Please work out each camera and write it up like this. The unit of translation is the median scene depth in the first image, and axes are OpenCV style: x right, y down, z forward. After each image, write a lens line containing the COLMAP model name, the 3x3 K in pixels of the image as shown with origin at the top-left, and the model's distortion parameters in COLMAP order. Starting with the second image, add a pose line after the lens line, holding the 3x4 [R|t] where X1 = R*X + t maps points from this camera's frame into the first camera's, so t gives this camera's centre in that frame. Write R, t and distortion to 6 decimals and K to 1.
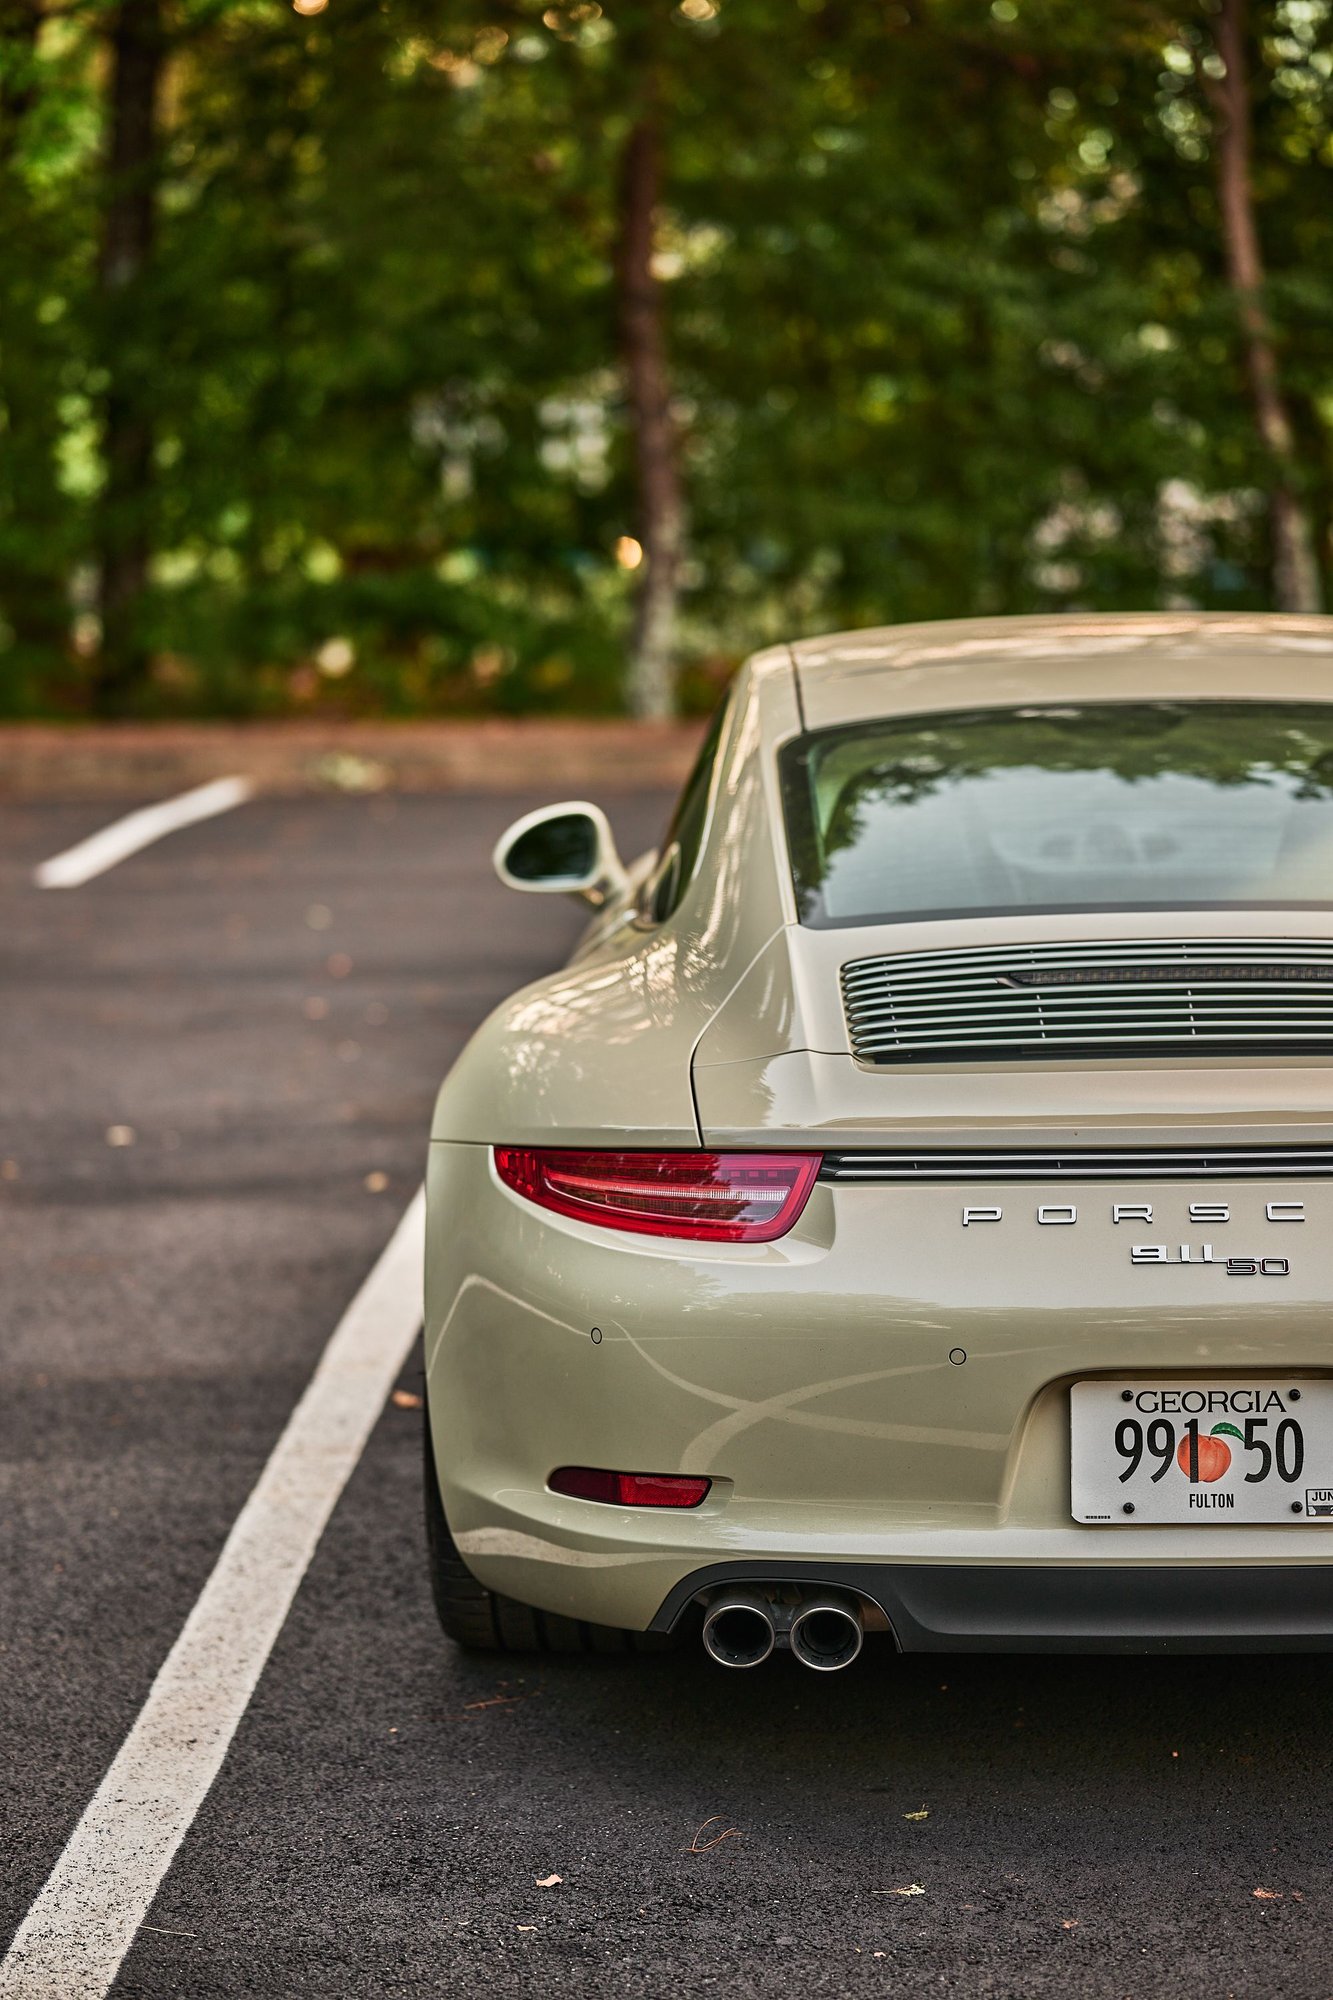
lens RADIAL K [[4764.3, 0, 666.5], [0, 4764.3, 1000.0], [0, 0, 1]] dist [0.008739, 0.115364]
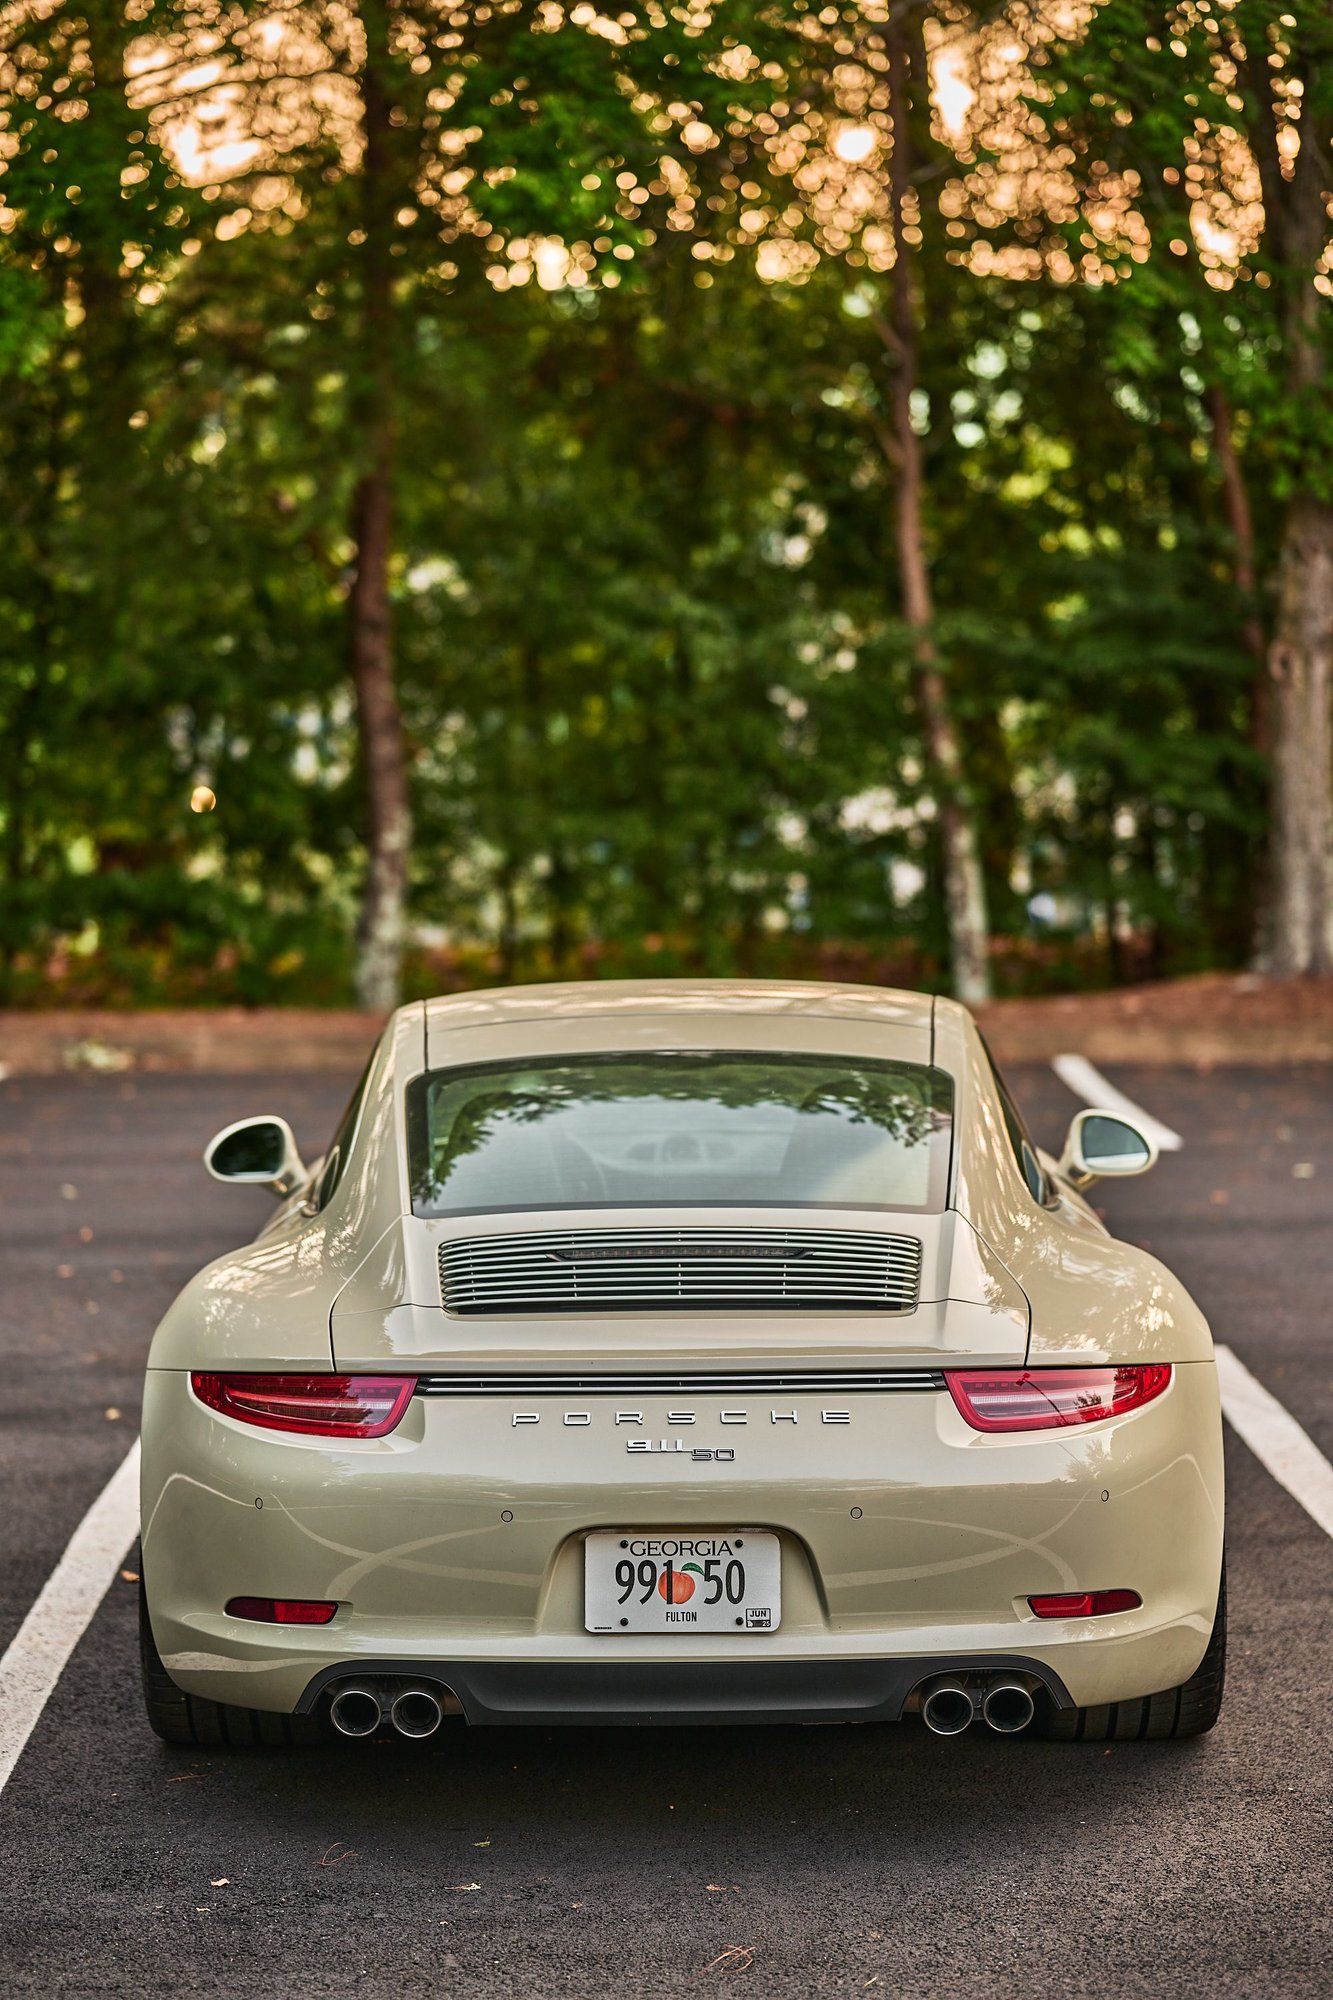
lens RADIAL K [[4764.3, 0, 666.5], [0, 4764.3, 1000.0], [0, 0, 1]] dist [0.008739, 0.115364]
pose [[0.998634, 0.008796, 0.051504, 0.030100], [-0.005946, 0.998456, -0.055228, -0.001988], [-0.051910, 0.054846, 0.997145, -0.409816]]
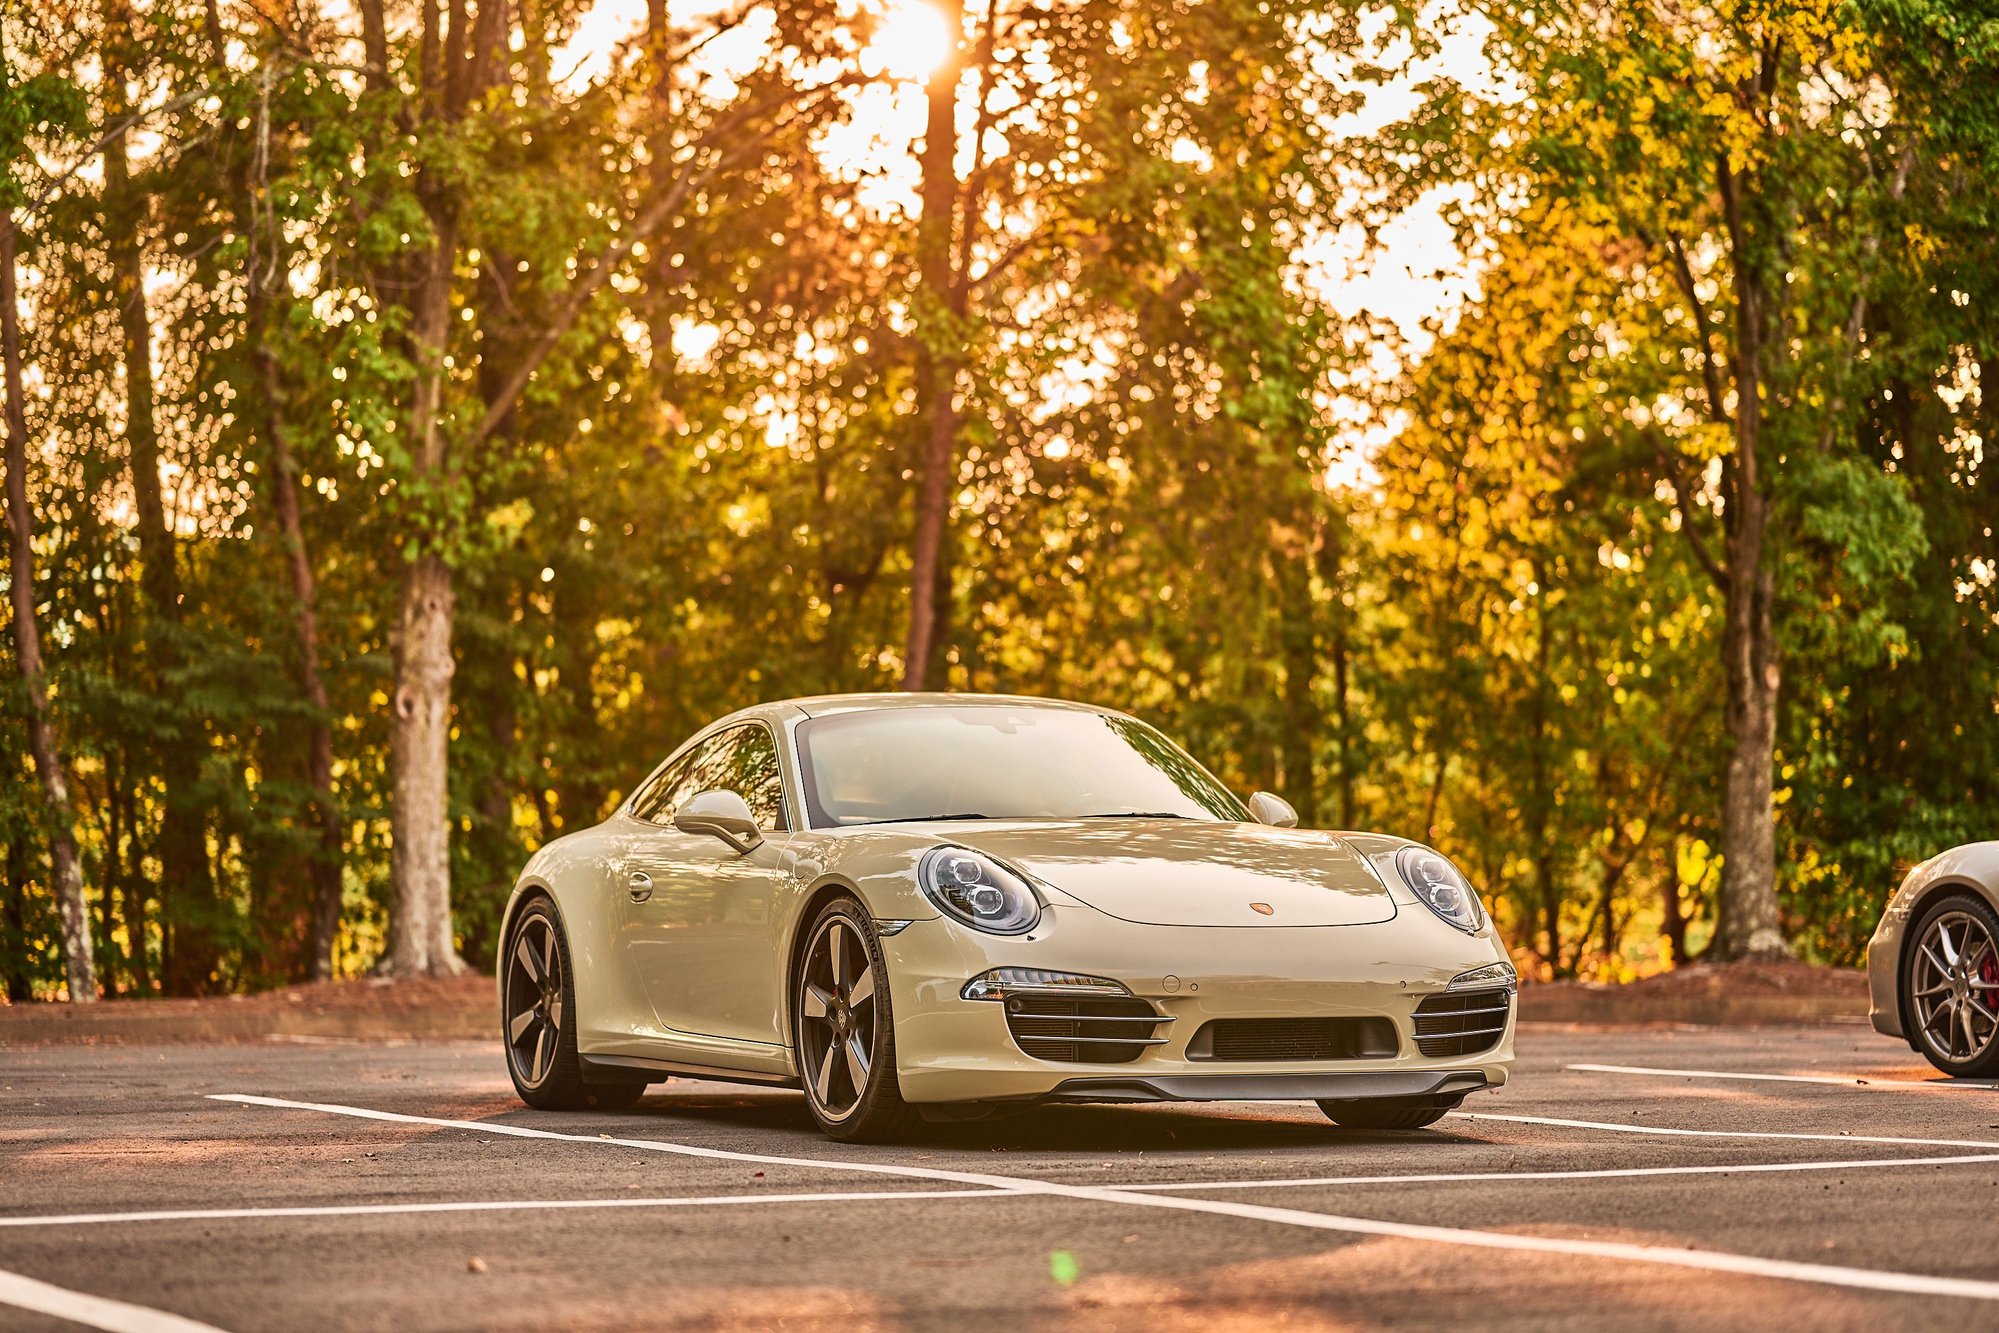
lens RADIAL K [[4669.1, 0, 999.5], [0, 4669.1, 666.5], [0, 0, 1]] dist [0.028748, -0.368642]
pose [[0.887686, 0.041729, 0.458555, -0.953097], [0.040717, 0.984870, -0.168445, 0.286858], [-0.458646, 0.168197, 0.872556, -0.792418]]
